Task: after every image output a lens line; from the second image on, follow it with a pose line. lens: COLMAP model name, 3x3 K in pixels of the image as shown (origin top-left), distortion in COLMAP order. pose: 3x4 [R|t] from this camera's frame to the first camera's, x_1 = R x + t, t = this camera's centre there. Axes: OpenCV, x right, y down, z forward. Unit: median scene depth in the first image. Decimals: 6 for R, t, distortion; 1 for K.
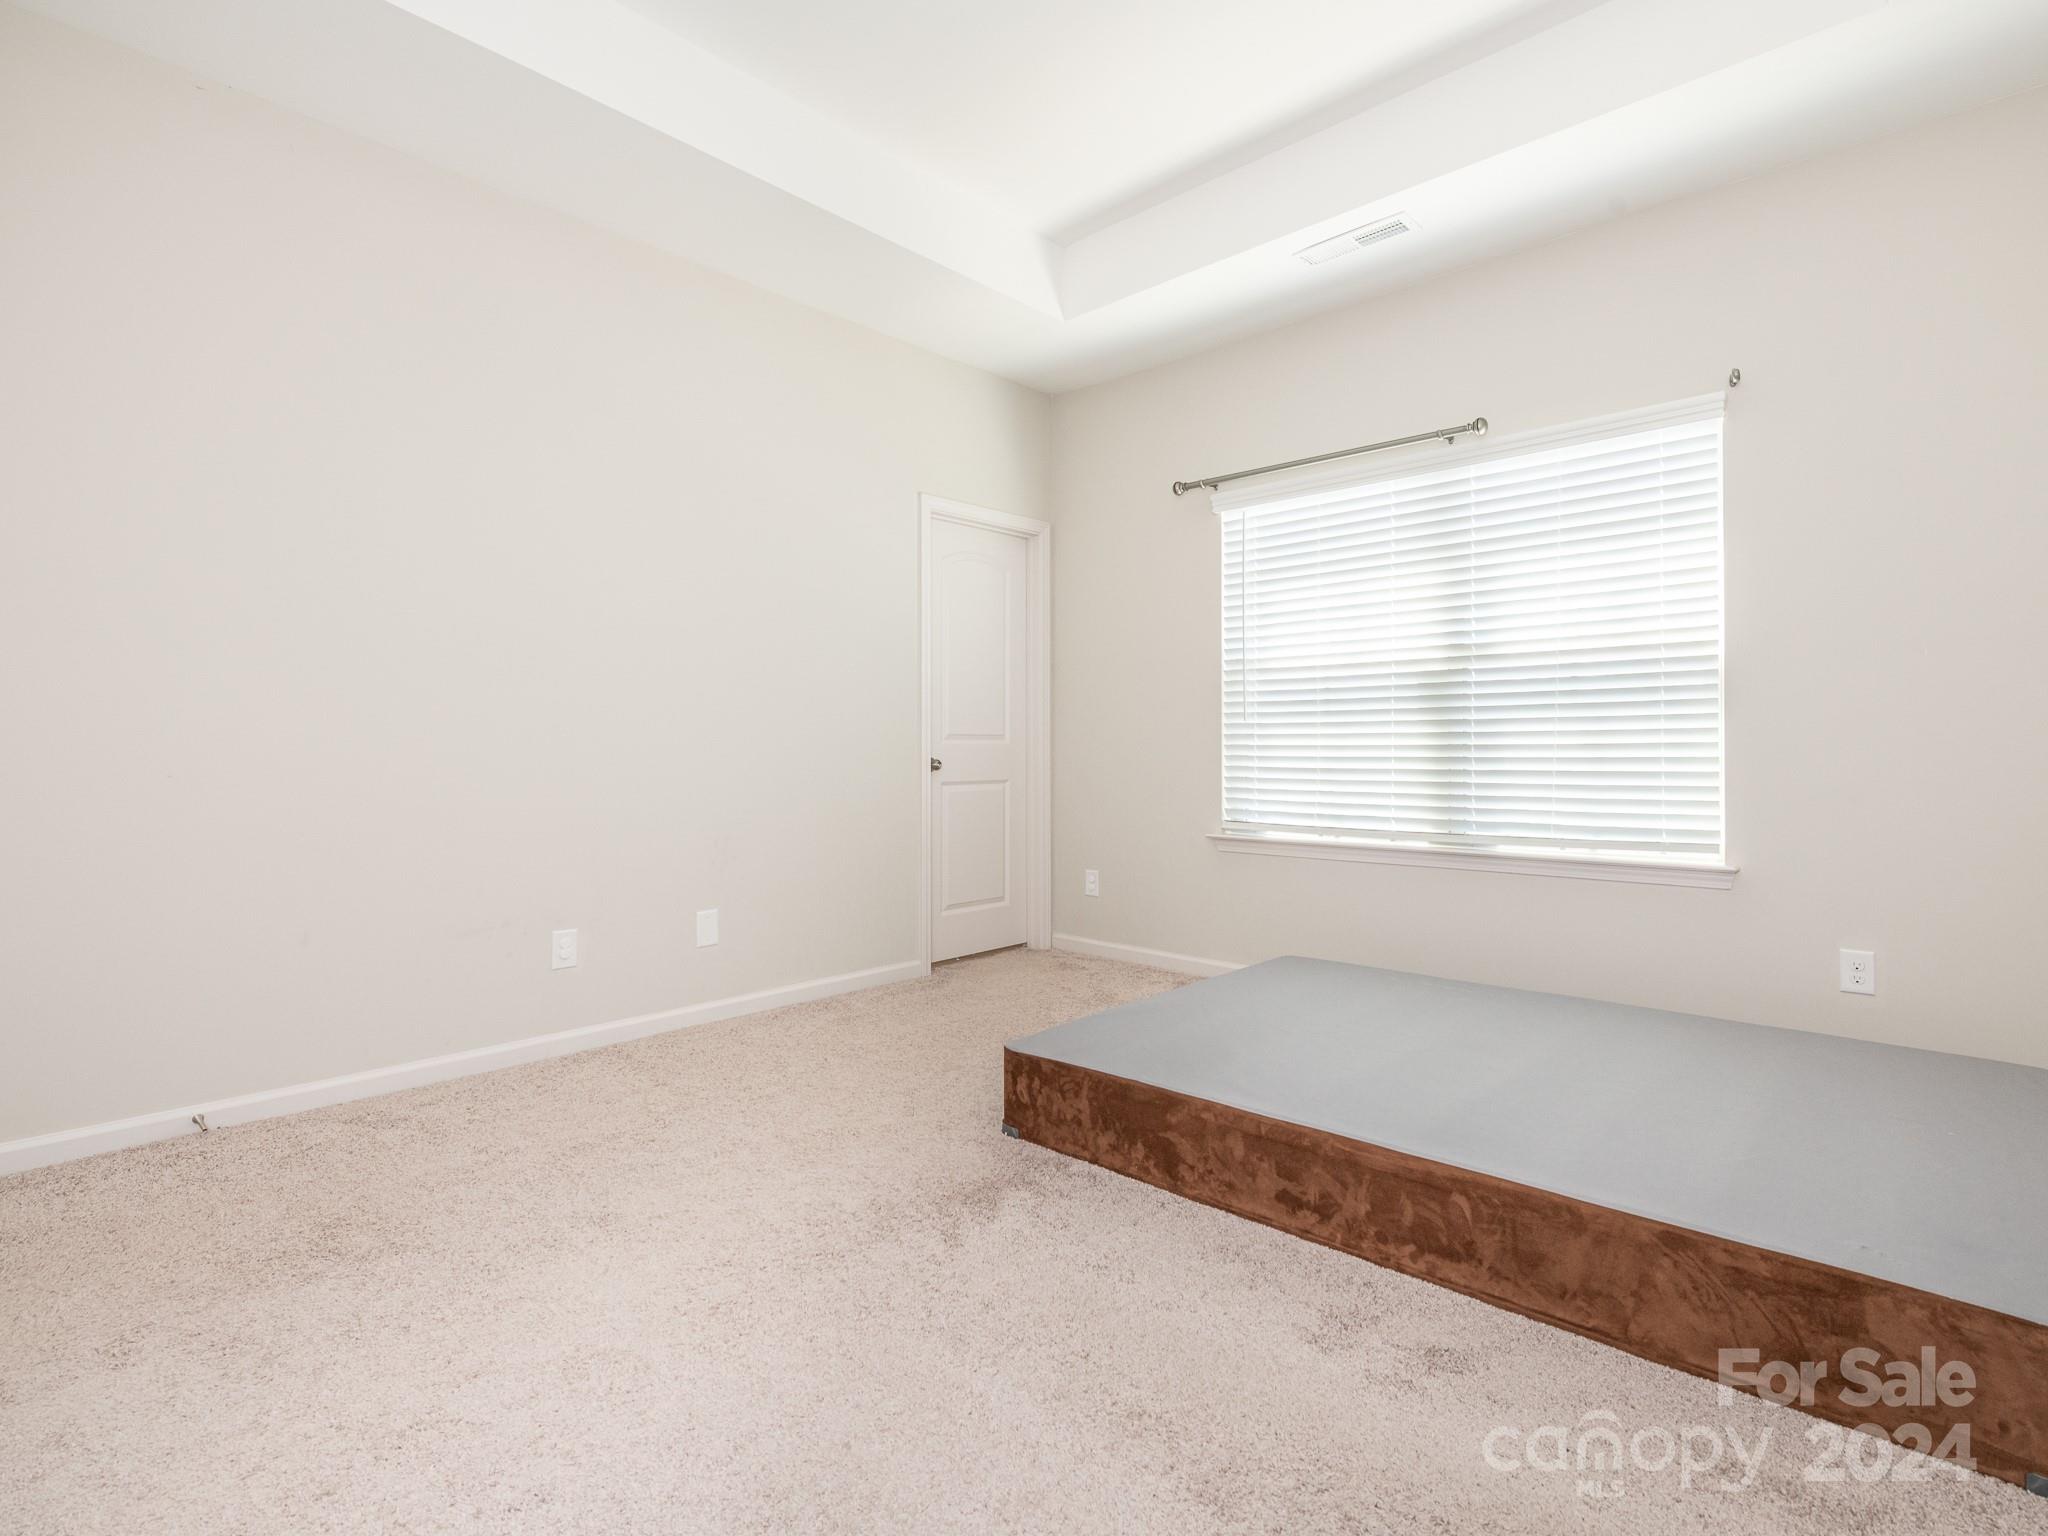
lens RADIAL K [[993.8, 0, 1030.0], [0, 993.8, 755.5], [0, 0, 1]] dist [0.003379, 0.000598]
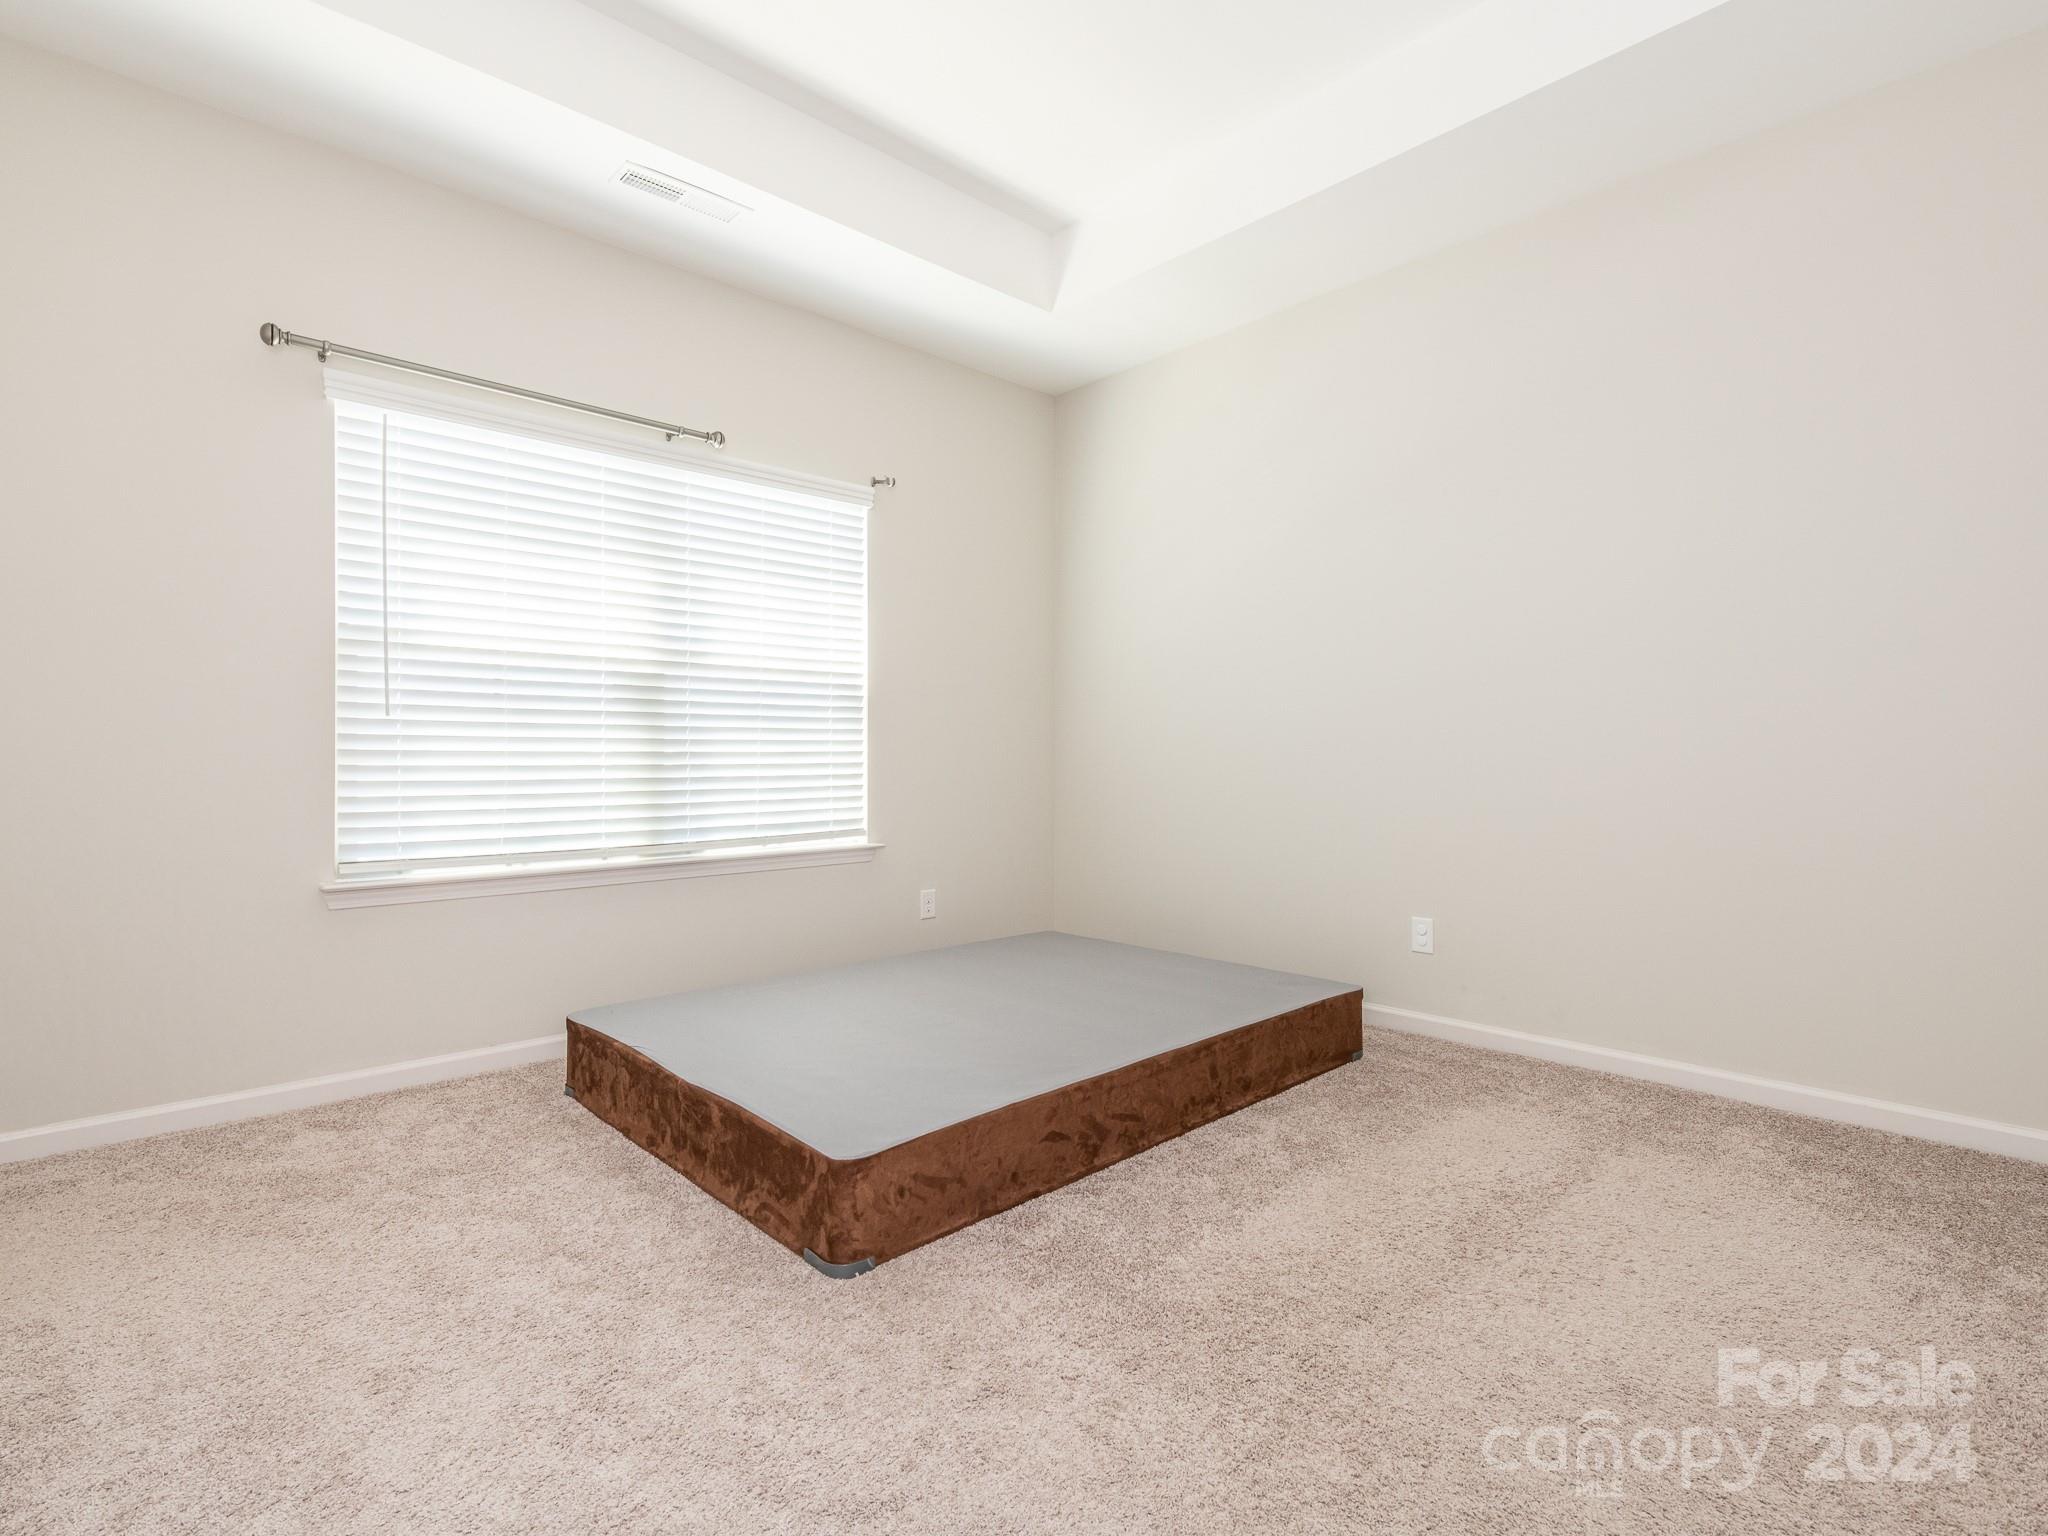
lens RADIAL K [[993.8, 0, 1033.4], [0, 993.8, 779.9], [0, 0, 1]] dist [0.003379, 0.000598]
pose [[0.078720, -0.019715, 0.996702, -0.520195], [0.009068, 0.999777, 0.019060, 0.001254], [-0.996856, 0.007538, 0.078881, 0.573260]]
